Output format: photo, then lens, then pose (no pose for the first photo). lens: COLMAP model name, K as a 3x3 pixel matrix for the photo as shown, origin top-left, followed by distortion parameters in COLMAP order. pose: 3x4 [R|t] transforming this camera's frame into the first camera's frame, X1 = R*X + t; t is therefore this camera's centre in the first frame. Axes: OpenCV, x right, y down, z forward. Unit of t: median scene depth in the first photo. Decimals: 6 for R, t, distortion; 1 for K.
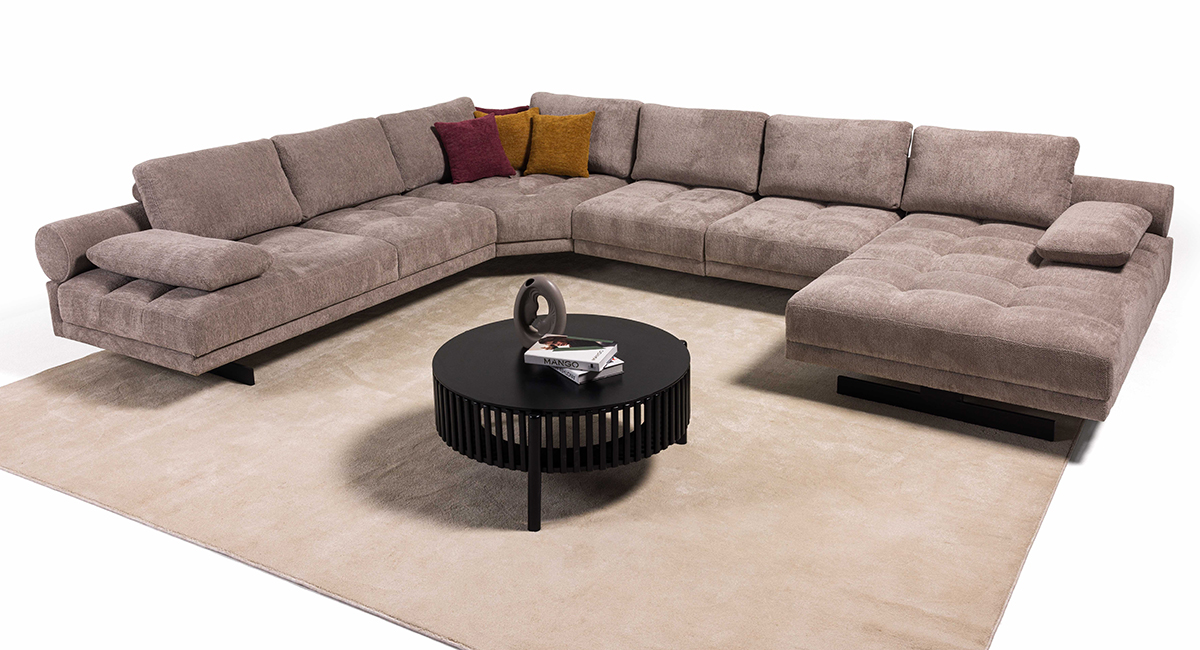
lens RADIAL K [[1128.0, 0, 575.3], [0, 1128.0, 243.9], [0, 0, 1]] dist [-0.000754, 0.002066]
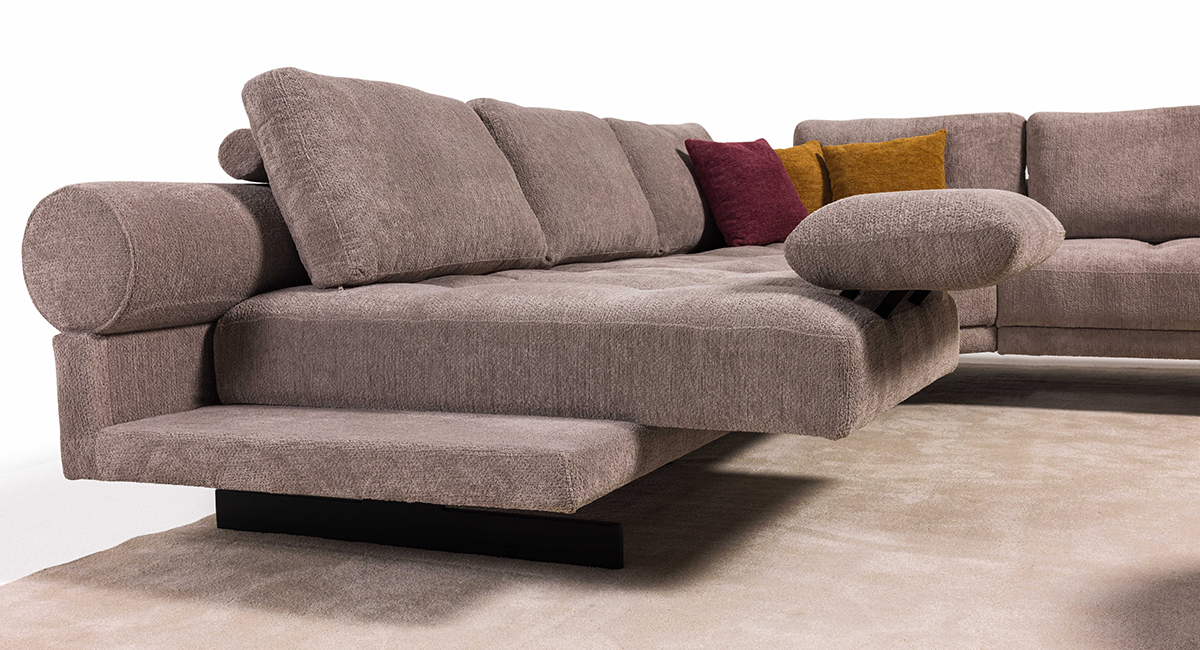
lens RADIAL K [[1352.7, 0, 576.9], [0, 1352.7, 304.2], [0, 0, 1]] dist [0.012451, 0.010057]
pose [[0.989409, -0.020493, 0.143697, -0.301983], [0.048688, 0.979485, -0.195547, 0.104427], [-0.136742, 0.200472, 0.970110, 0.438435]]
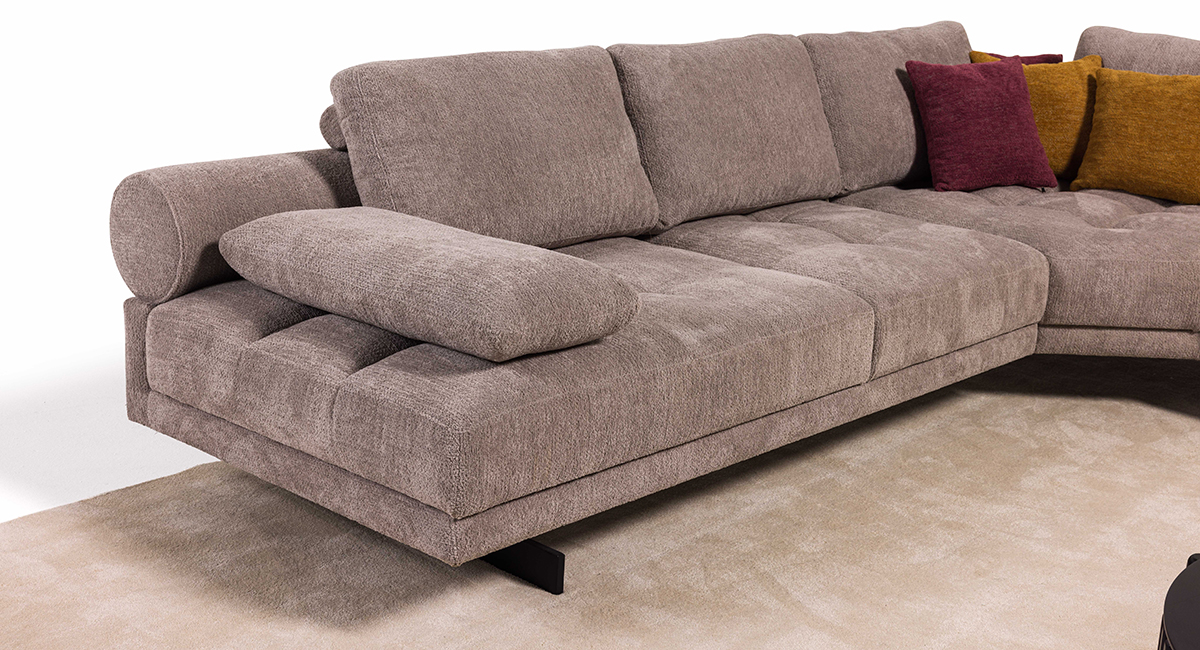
lens RADIAL K [[1666.4, 0, 601.3], [0, 1666.4, 264.2], [0, 0, 1]] dist [0.028422, -0.051214]
pose [[0.984744, 0.108032, -0.136414, -0.163491], [-0.112669, 0.993273, -0.026716, 0.014083], [0.132610, 0.041678, 0.990292, 0.309775]]
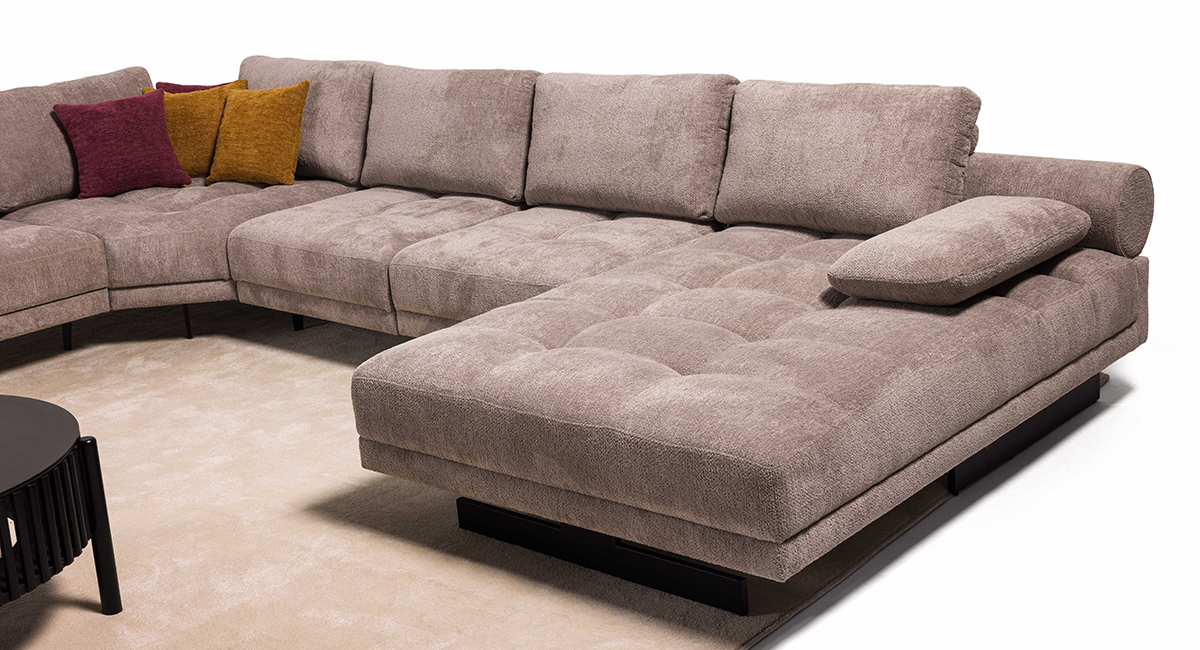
lens RADIAL K [[1585.0, 0, 580.8], [0, 1585.0, 323.2], [0, 0, 1]] dist [-0.003942, -0.006154]
pose [[0.992019, -0.012148, -0.125501, 0.318896], [0.012932, 0.999902, 0.005439, 0.018174], [0.125423, -0.007019, 0.992079, 0.152788]]
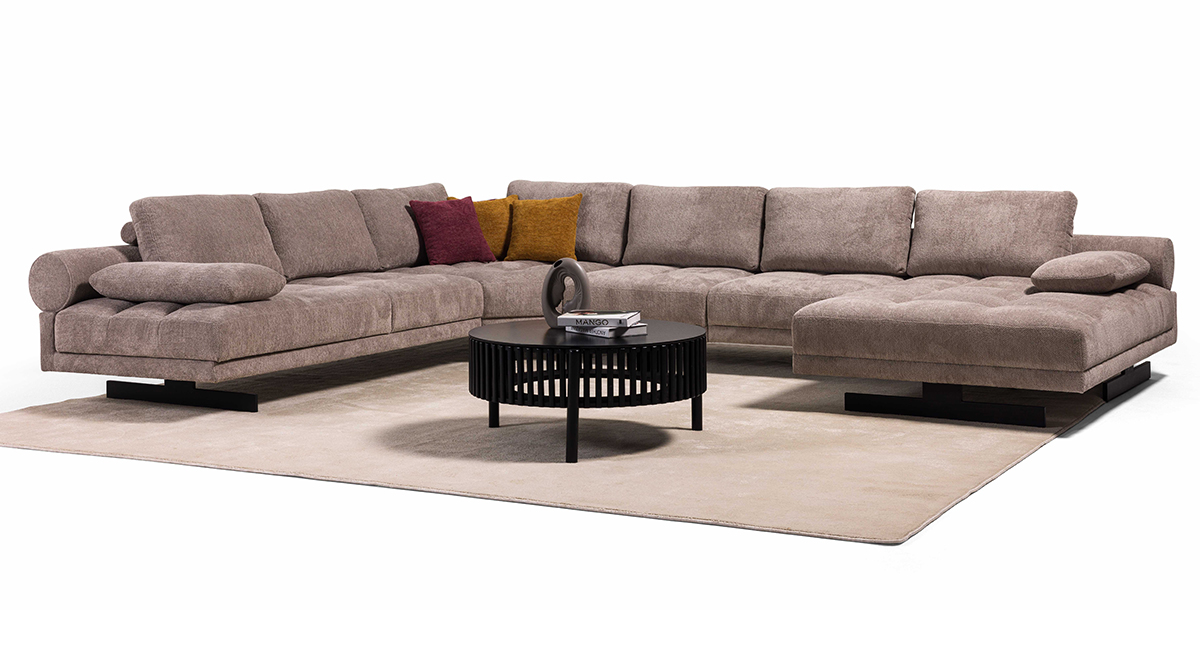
lens RADIAL K [[1762.5, 0, 601.4], [0, 1762.5, 166.7], [0, 0, 1]] dist [0.039225, -0.004857]
pose [[0.997044, 0.009583, 0.076232, -0.087846], [0.009463, 0.969321, -0.245614, 0.245855], [-0.076247, 0.245610, 0.966366, -0.457686]]
